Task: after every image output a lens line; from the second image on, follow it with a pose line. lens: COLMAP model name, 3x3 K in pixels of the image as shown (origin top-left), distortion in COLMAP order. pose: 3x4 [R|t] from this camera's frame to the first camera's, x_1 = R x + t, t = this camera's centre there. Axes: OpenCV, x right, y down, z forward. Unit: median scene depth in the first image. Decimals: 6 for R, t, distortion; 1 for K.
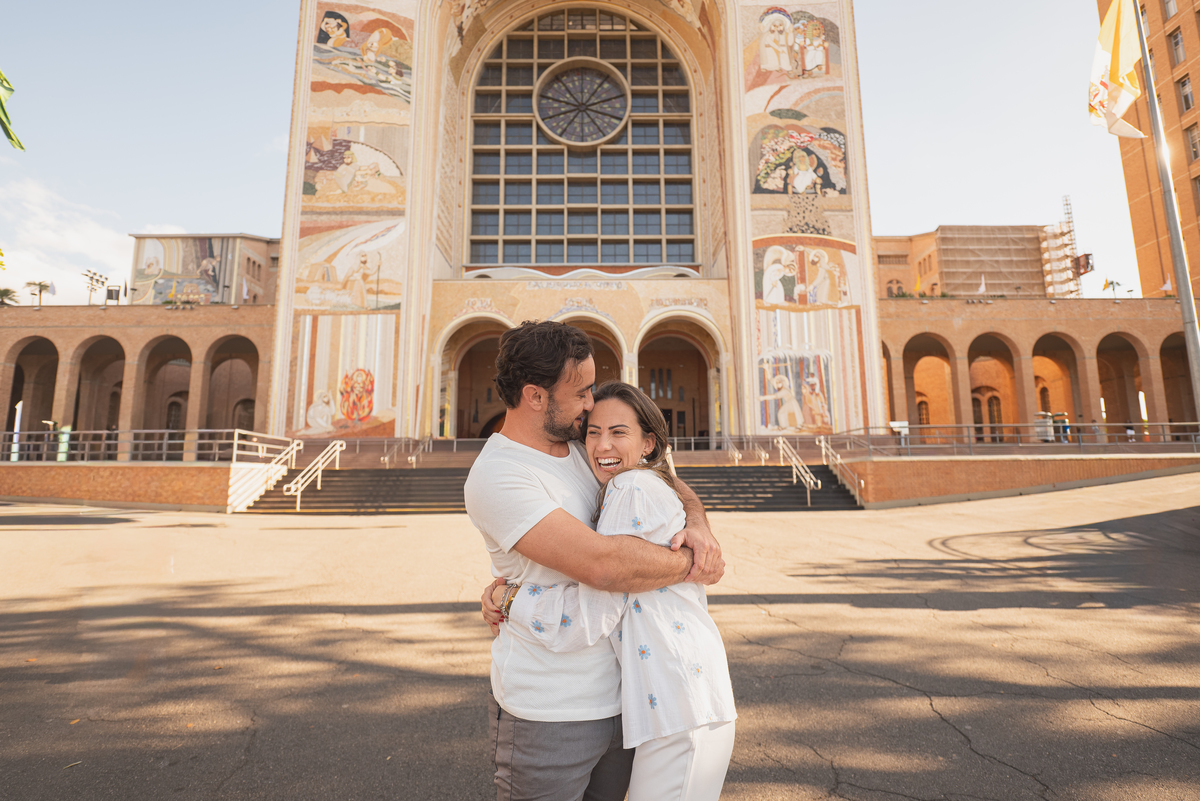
lens RADIAL K [[590.4, 0, 607.1], [0, 590.4, 401.9], [0, 0, 1]] dist [-0.006178, -0.001088]
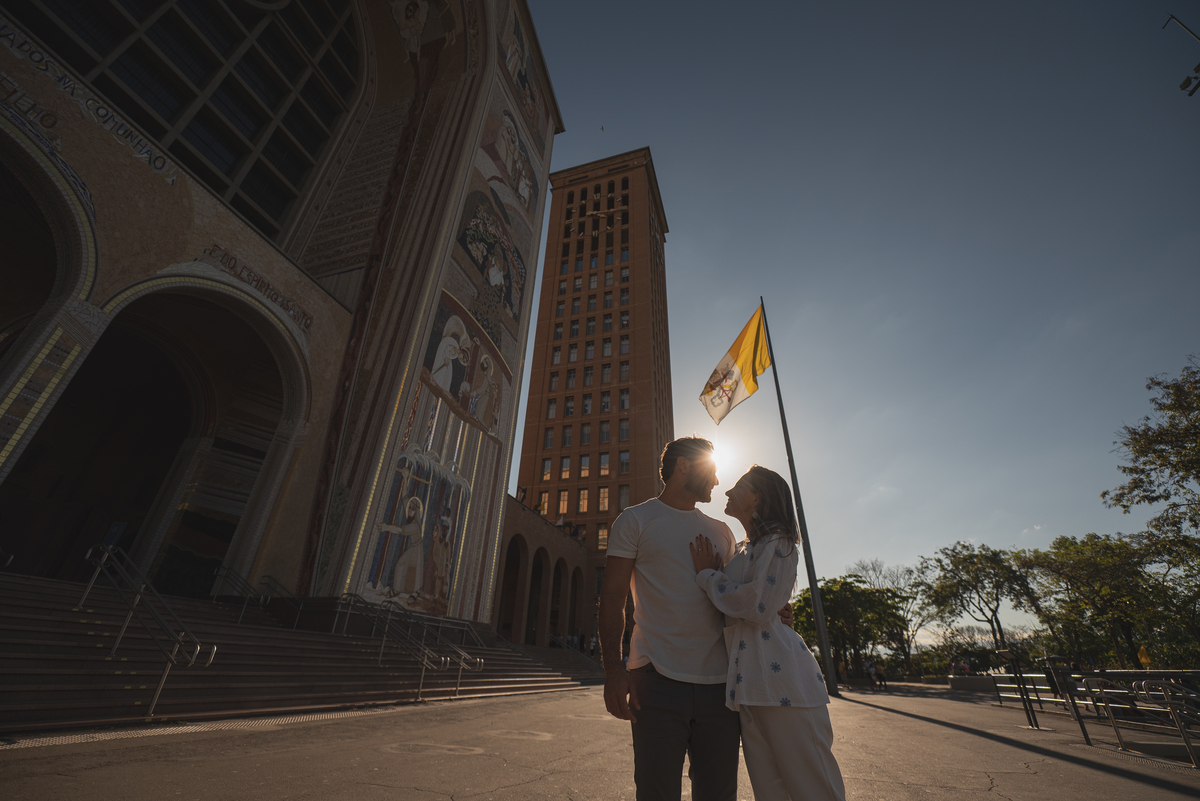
lens RADIAL K [[472.7, 0, 603.1], [0, 472.7, 400.2], [0, 0, 1]] dist [-0.006023, -0.000593]
pose [[0.305317, 0.485984, 0.818902, -0.075840], [-0.168240, 0.873967, -0.455936, 0.050116], [-0.937271, 0.001433, 0.348599, 0.611672]]
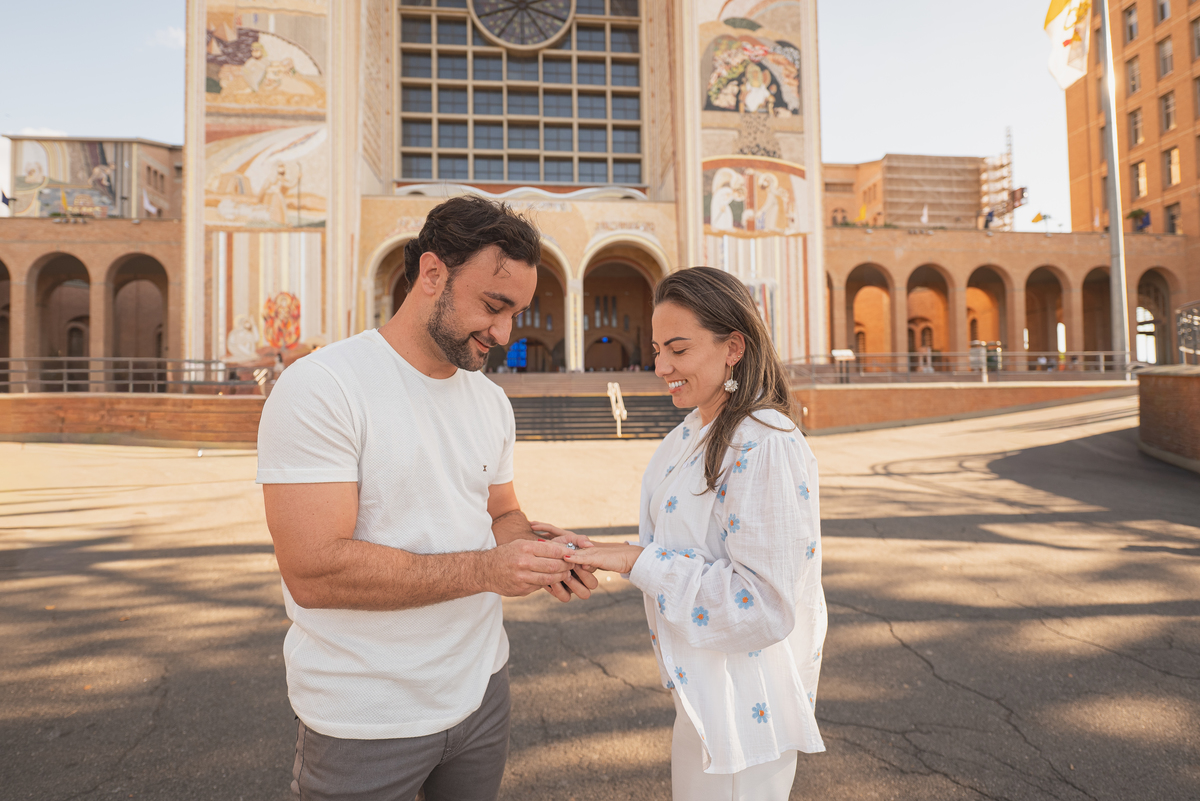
lens RADIAL K [[594.7, 0, 603.5], [0, 594.7, 402.0], [0, 0, 1]] dist [-0.006392, -0.001087]
pose [[0.996009, -0.004687, 0.089127, -0.001722], [-0.005947, 0.992915, 0.118677, 0.001602], [-0.089052, -0.118733, 0.988925, 0.009434]]
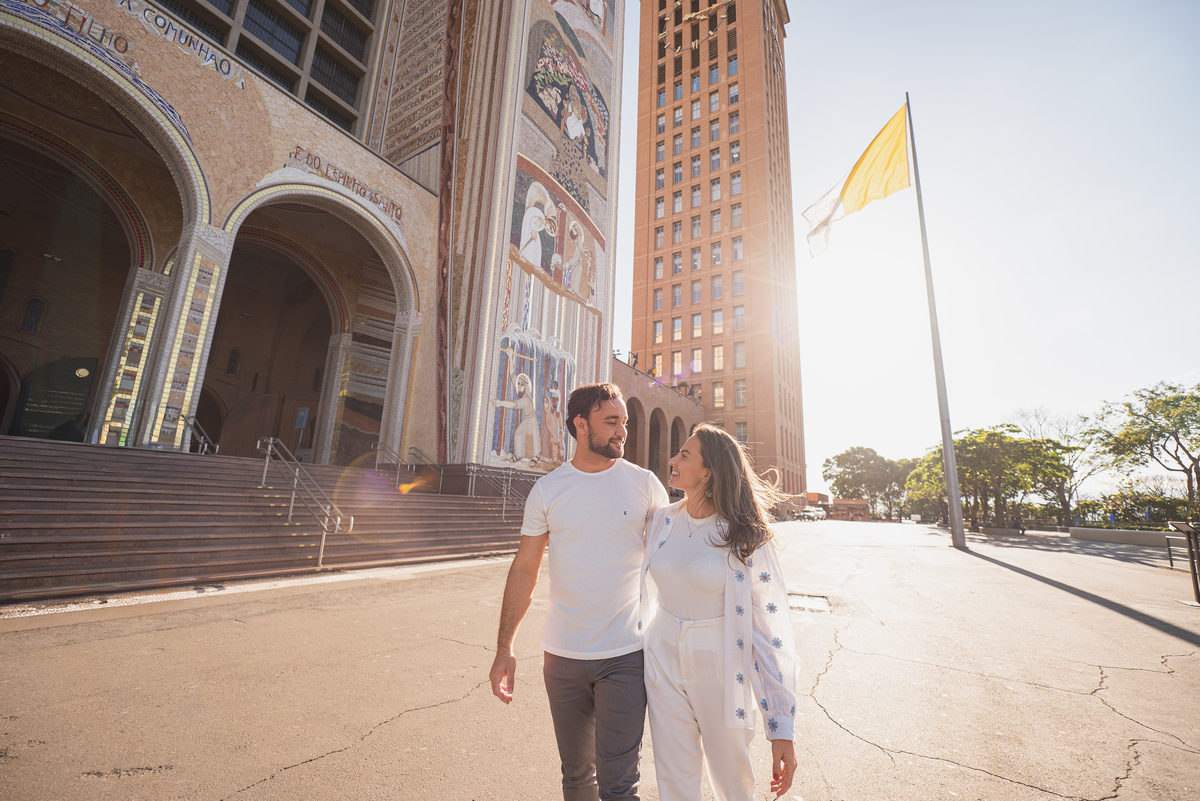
lens RADIAL K [[474.0, 0, 604.5], [0, 474.0, 402.6], [0, 0, 1]] dist [-0.006694, -0.000810]
pose [[0.534291, 0.206313, 0.819737, -0.060791], [-0.166539, 0.976442, -0.137205, 0.036875], [-0.828733, -0.063211, 0.556063, 0.599396]]
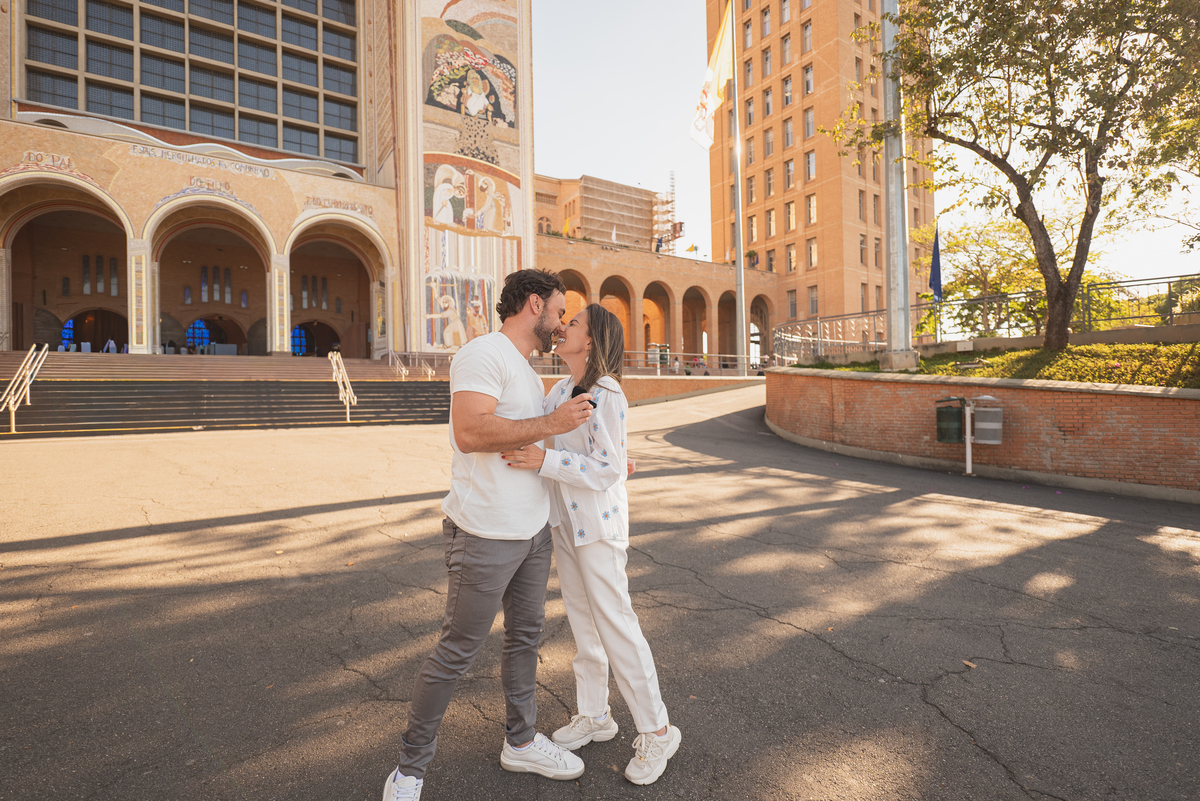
lens RADIAL K [[574.8, 0, 602.2], [0, 574.8, 399.8], [0, 0, 1]] dist [-0.007628, -0.001382]
pose [[0.839872, -0.005908, 0.542752, -0.023477], [-0.068101, 0.990892, 0.116169, 0.000966], [-0.538495, -0.134529, 0.831820, -0.008366]]
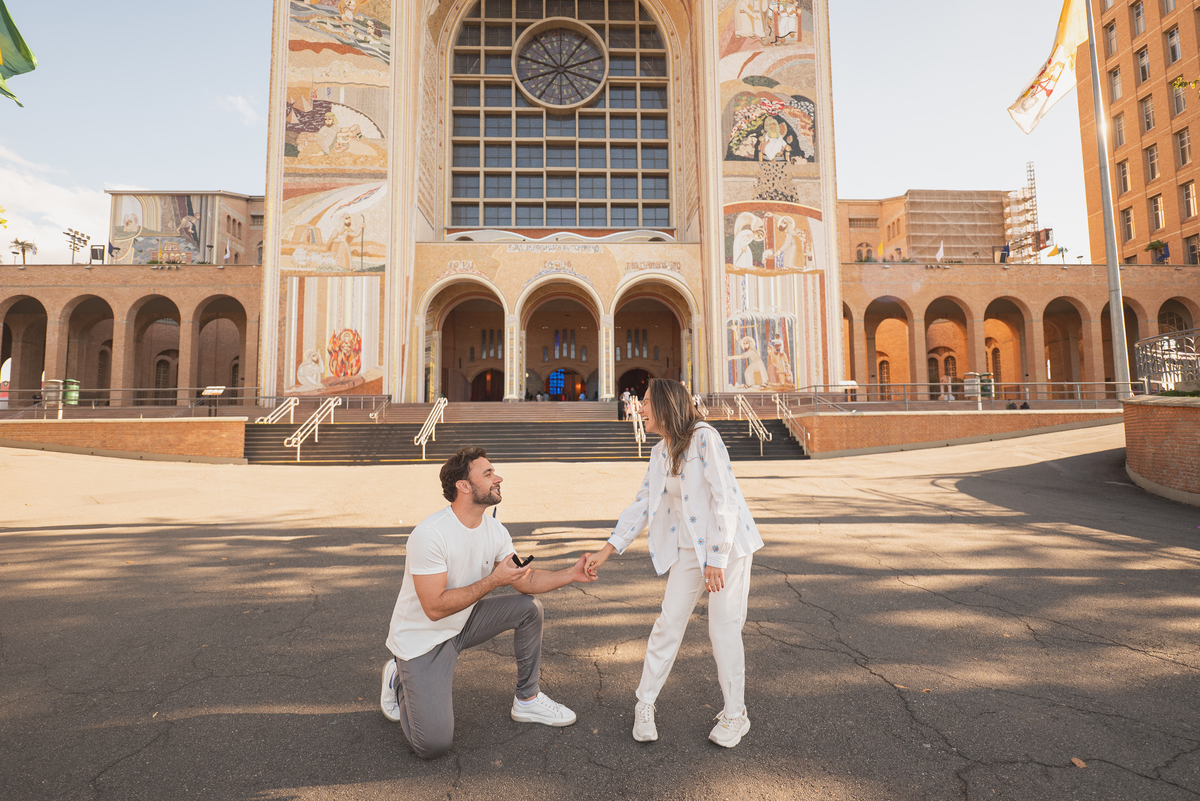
lens RADIAL K [[577.0, 0, 604.7], [0, 577.0, 401.1], [0, 0, 1]] dist [-0.007495, 0.000064]
pose [[0.999592, -0.000025, 0.028578, 0.006101], [-0.002002, 0.997481, 0.070910, -0.001850], [-0.028508, -0.070938, 0.997073, -0.033893]]
